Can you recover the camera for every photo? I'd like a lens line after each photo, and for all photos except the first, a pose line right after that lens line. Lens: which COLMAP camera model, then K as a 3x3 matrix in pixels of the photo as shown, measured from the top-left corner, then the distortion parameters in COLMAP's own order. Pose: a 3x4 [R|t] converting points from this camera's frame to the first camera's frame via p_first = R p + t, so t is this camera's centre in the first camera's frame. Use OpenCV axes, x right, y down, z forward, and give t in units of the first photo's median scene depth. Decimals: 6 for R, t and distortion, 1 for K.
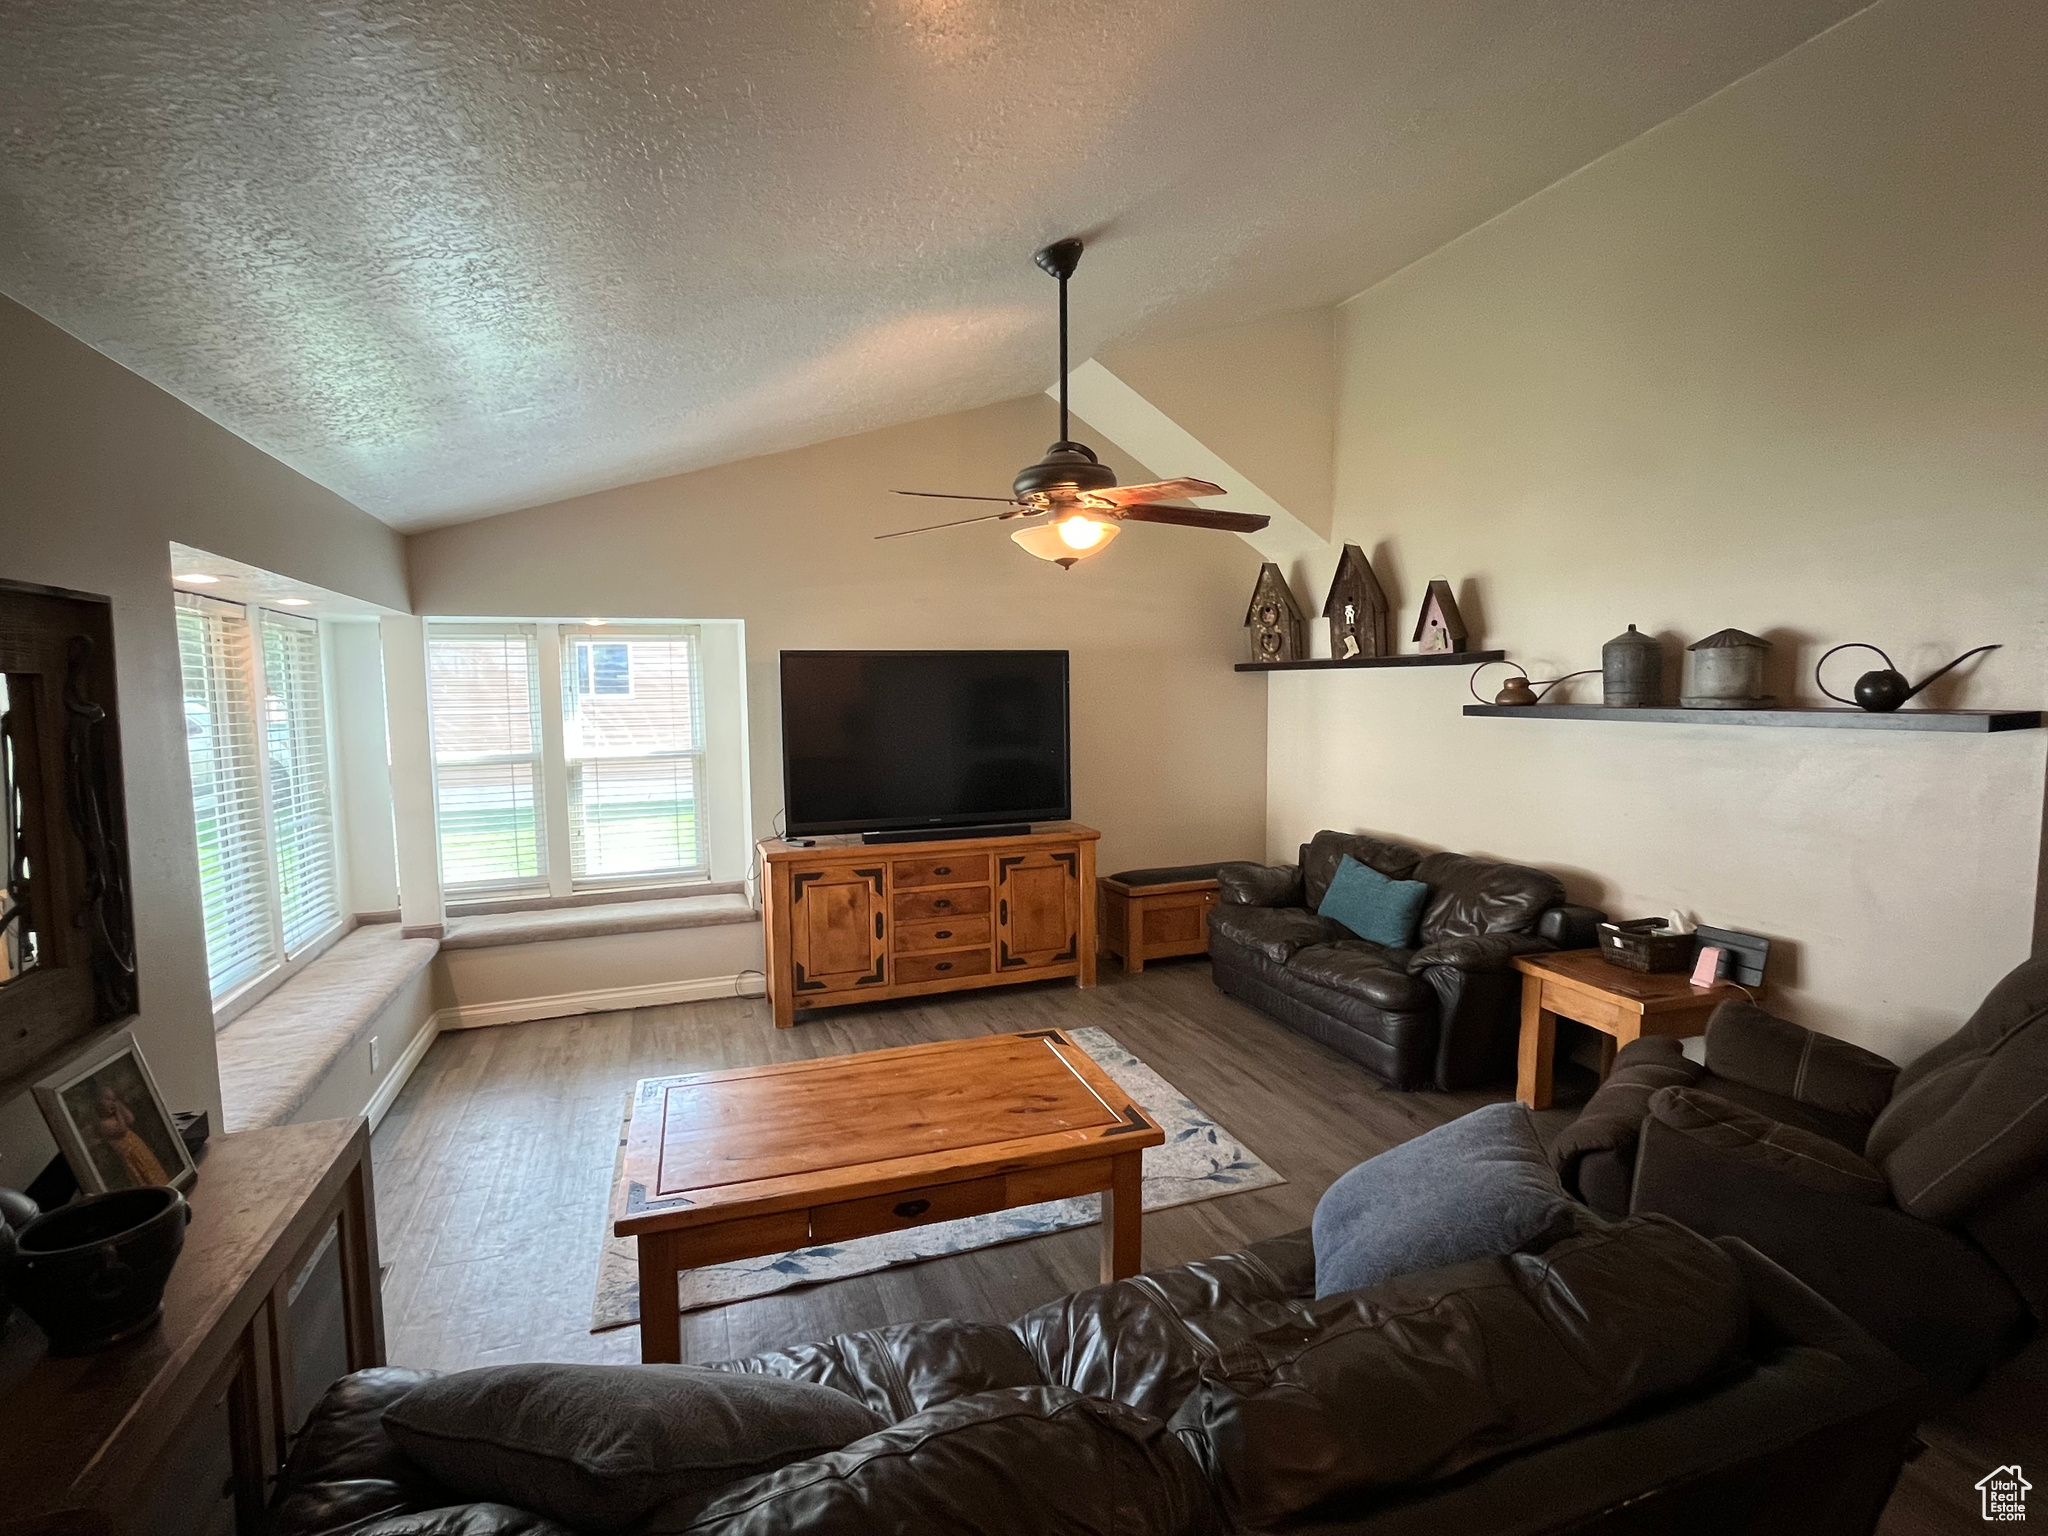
lens RADIAL K [[945.1, 0, 1016.3], [0, 945.1, 775.0], [0, 0, 1]] dist [-0.019770, -0.000028]
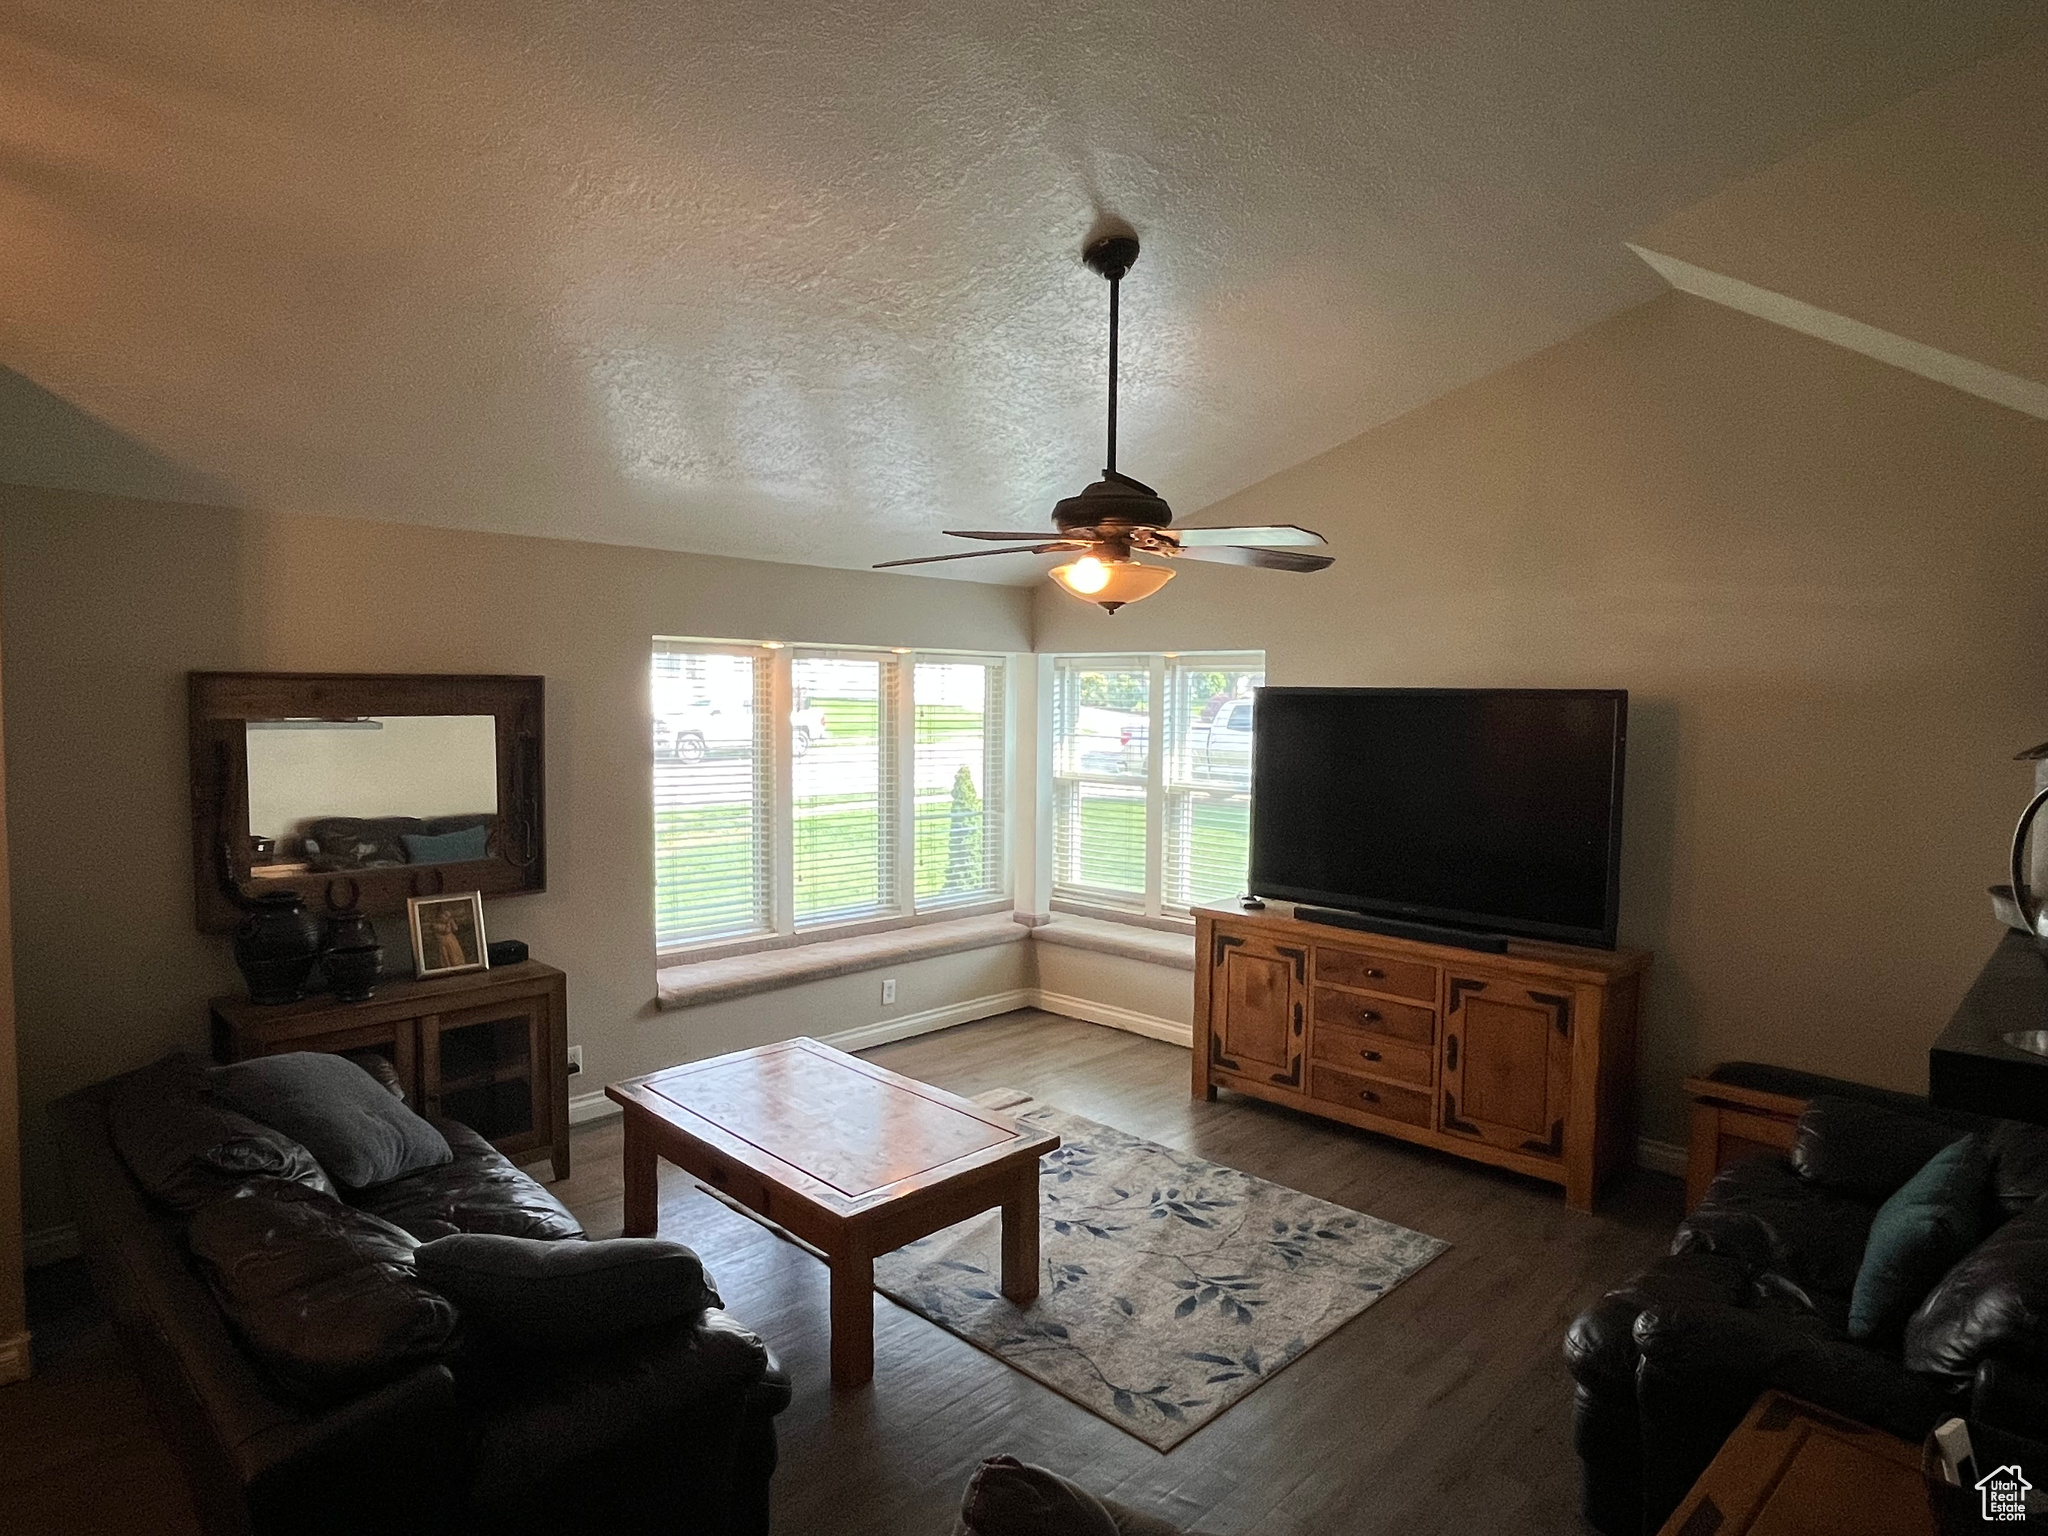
lens RADIAL K [[1203.4, 0, 1021.2], [0, 1203.4, 762.5], [0, 0, 1]] dist [-0.016780, 0.000126]
pose [[0.429123, 0.074918, -0.900134, 0.686222], [-0.096707, 0.994637, 0.036680, -0.080585], [0.898054, 0.071310, 0.434066, 0.305800]]
